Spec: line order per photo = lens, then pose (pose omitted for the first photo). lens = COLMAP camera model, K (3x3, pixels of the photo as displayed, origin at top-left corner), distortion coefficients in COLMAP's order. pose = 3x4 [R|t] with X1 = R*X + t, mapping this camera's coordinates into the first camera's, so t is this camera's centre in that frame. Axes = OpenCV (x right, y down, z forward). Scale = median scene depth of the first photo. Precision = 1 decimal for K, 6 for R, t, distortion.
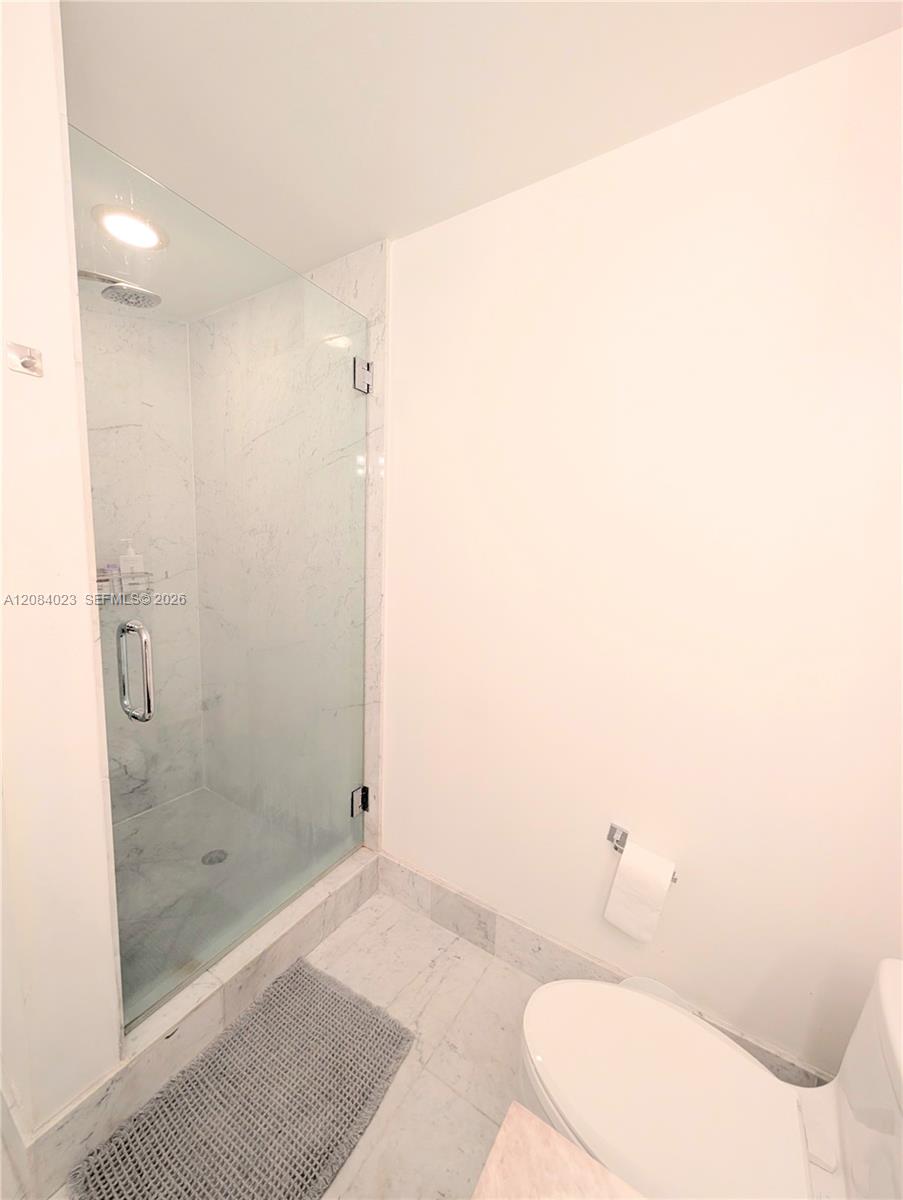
lens RADIAL K [[457.9, 0, 450.8], [0, 457.9, 601.4], [0, 0, 1]] dist [0.001703, -0.000510]
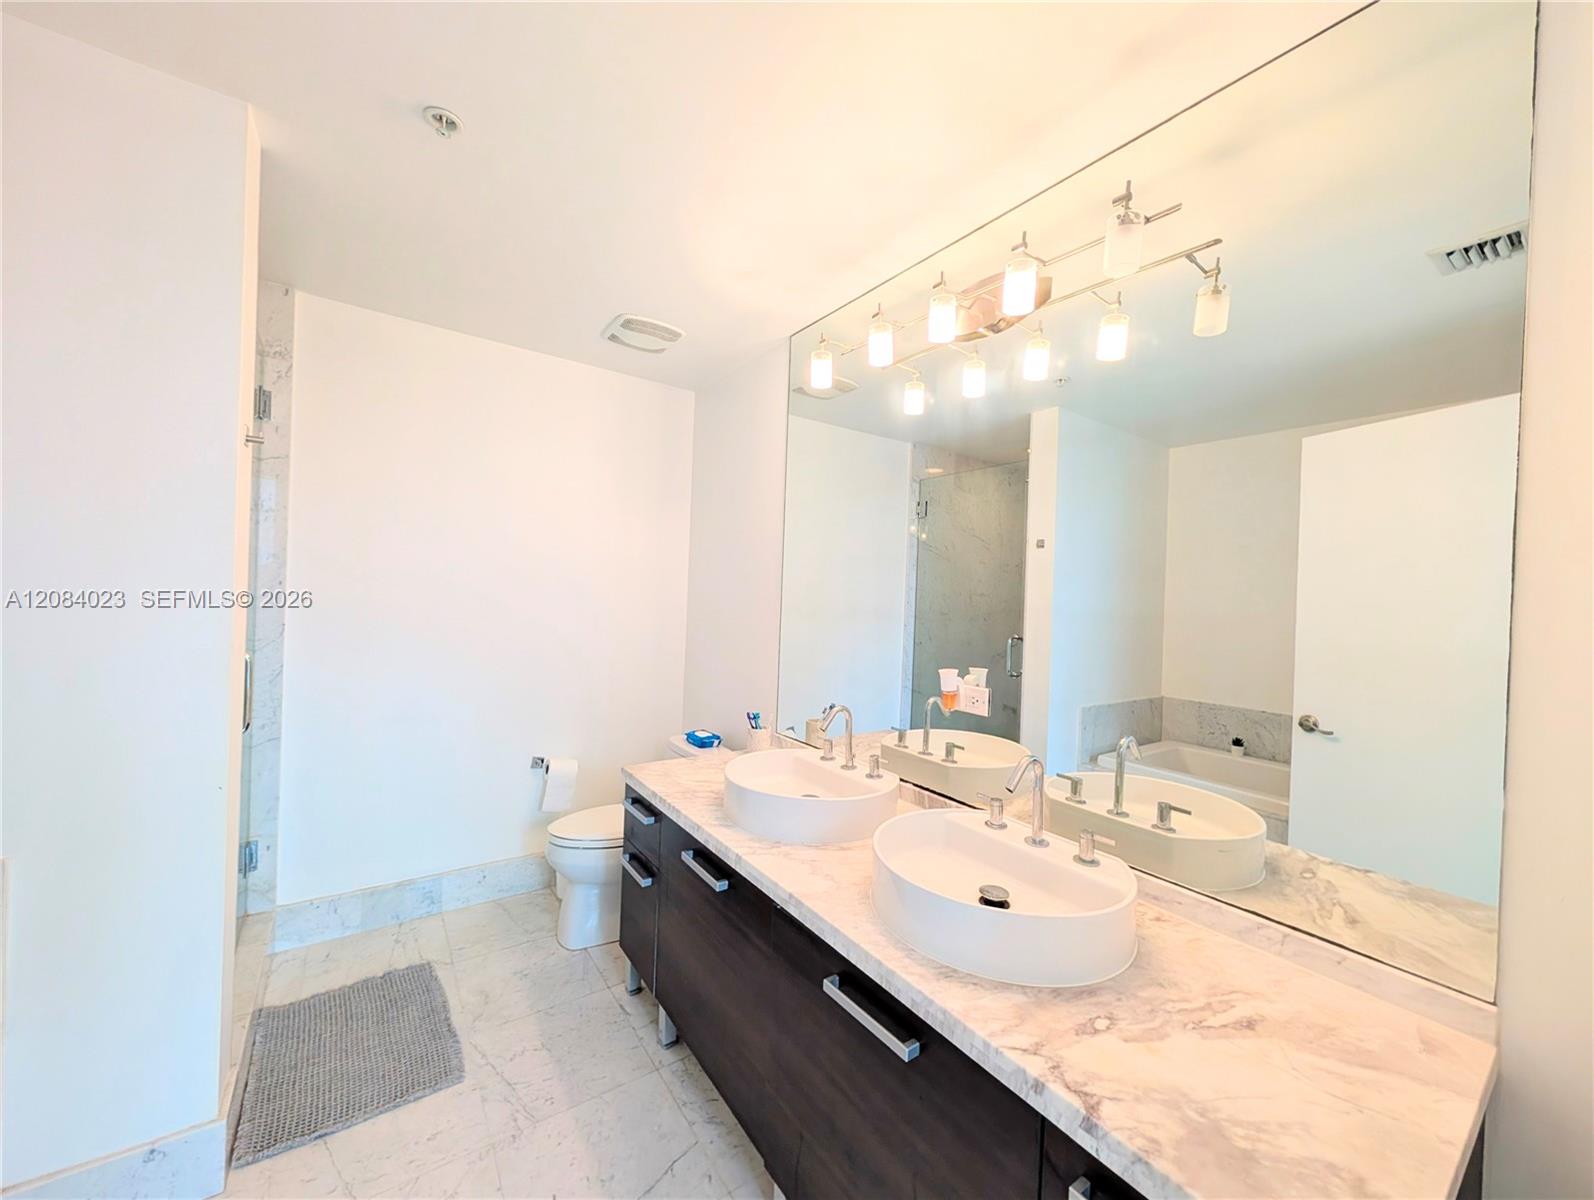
lens RADIAL K [[608.2, 0, 798.2], [0, 608.2, 598.6], [0, 0, 1]] dist [0.001703, -0.000510]
pose [[0.376317, -0.011689, 0.926417, -0.975031], [0.088530, 0.995799, -0.023398, 0.060856], [-0.922252, 0.090821, 0.375770, -0.522715]]
